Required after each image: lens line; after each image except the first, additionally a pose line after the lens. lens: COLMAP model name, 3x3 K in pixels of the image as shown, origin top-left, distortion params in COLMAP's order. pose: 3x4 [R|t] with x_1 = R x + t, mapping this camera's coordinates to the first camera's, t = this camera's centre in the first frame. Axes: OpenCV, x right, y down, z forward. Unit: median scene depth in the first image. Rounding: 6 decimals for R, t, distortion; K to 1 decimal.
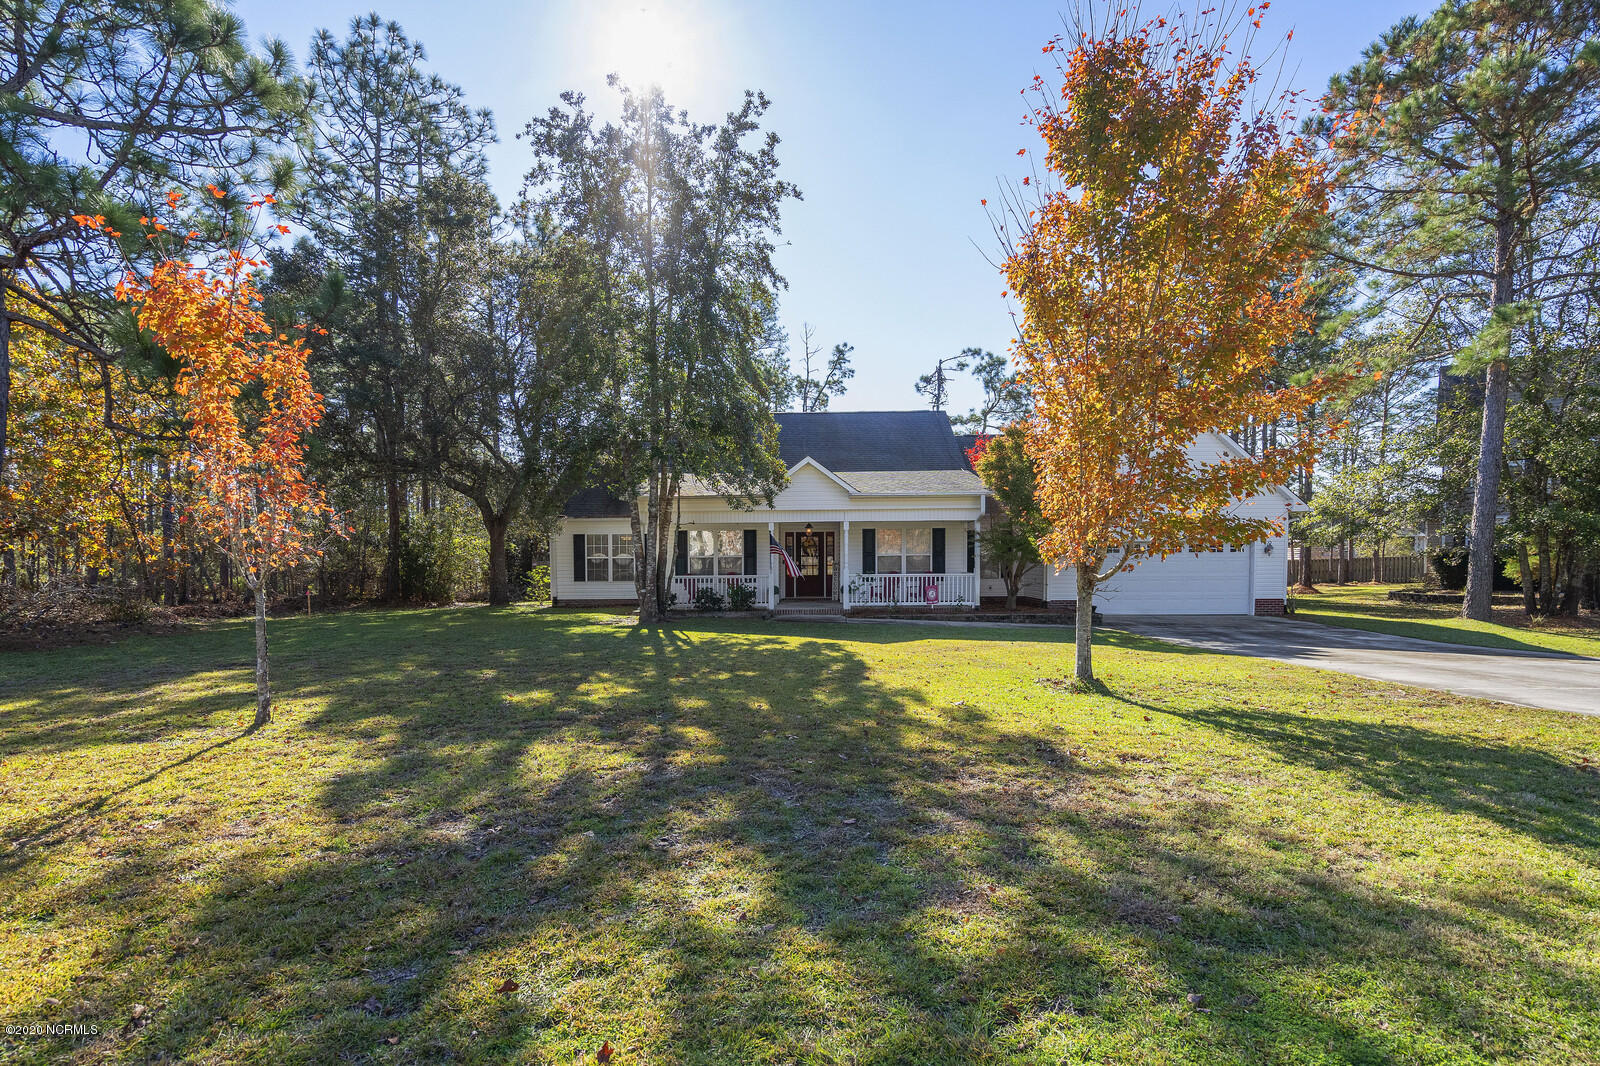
lens RADIAL K [[755.4, 0, 790.3], [0, 755.4, 529.9], [0, 0, 1]] dist [0.000232, 0.000418]
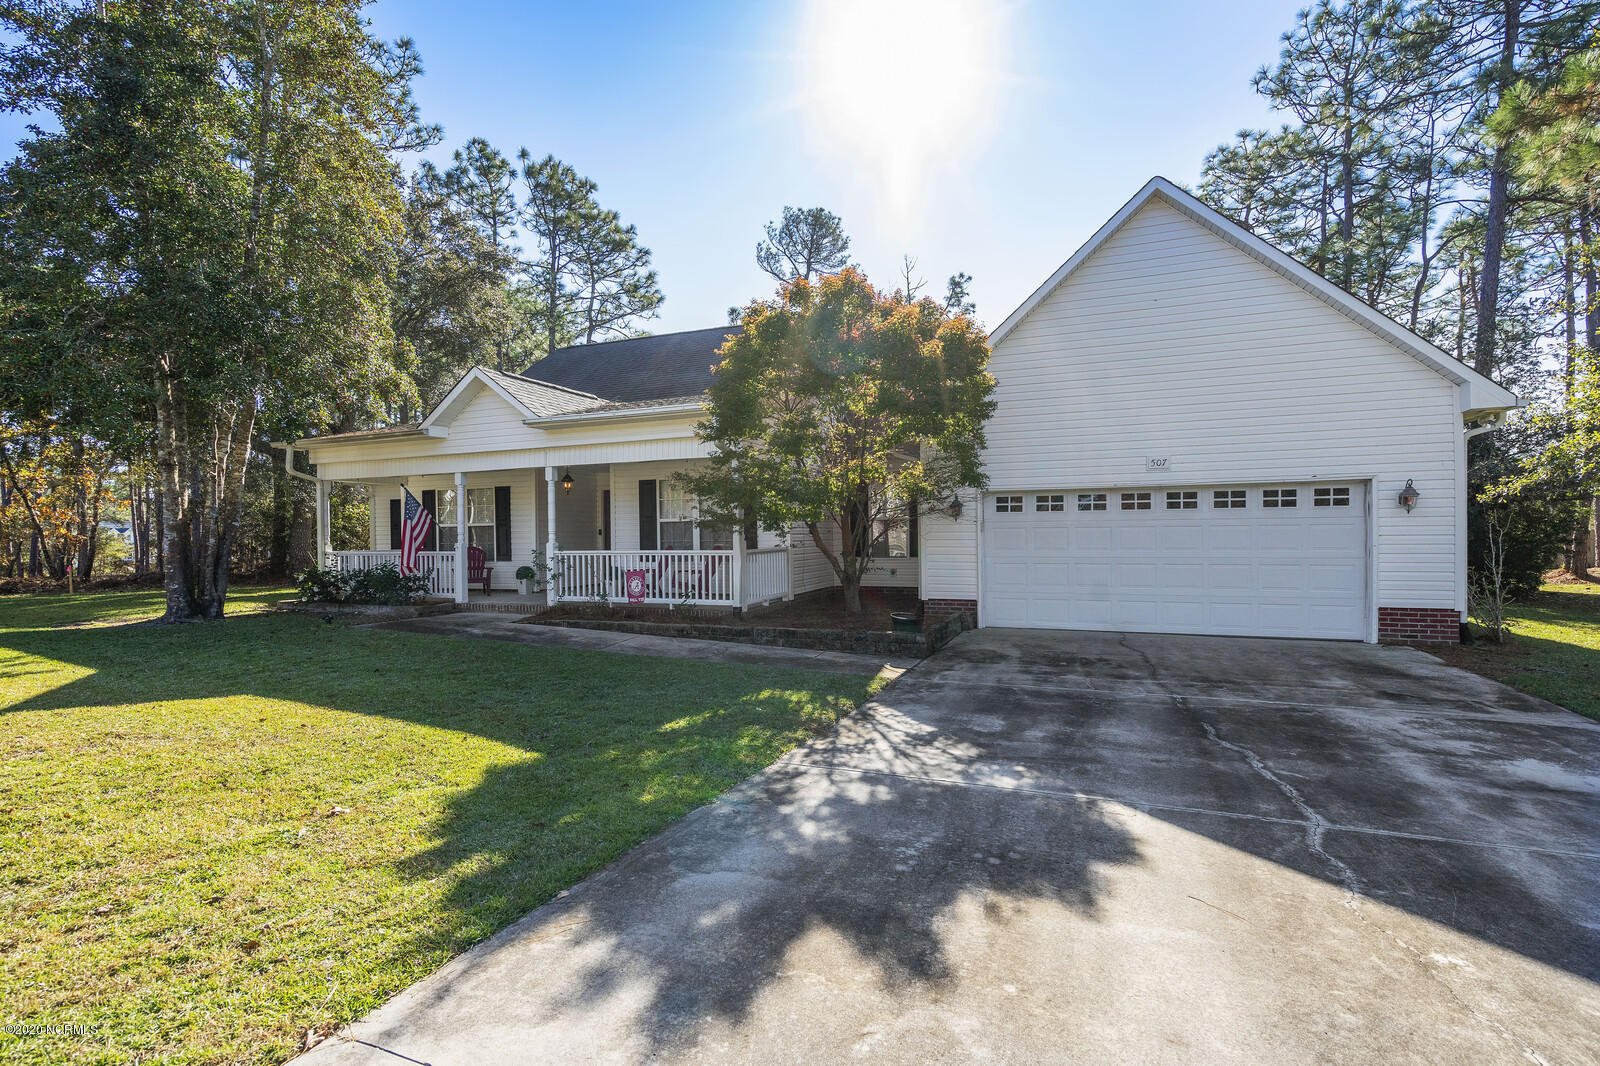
lens RADIAL K [[755.4, 0, 790.3], [0, 755.4, 529.9], [0, 0, 1]] dist [0.000232, 0.000418]
pose [[0.929867, -0.003708, -0.367877, 0.447514], [0.020186, 0.998957, 0.040954, 0.017681], [0.367342, -0.045508, 0.928972, 0.439156]]
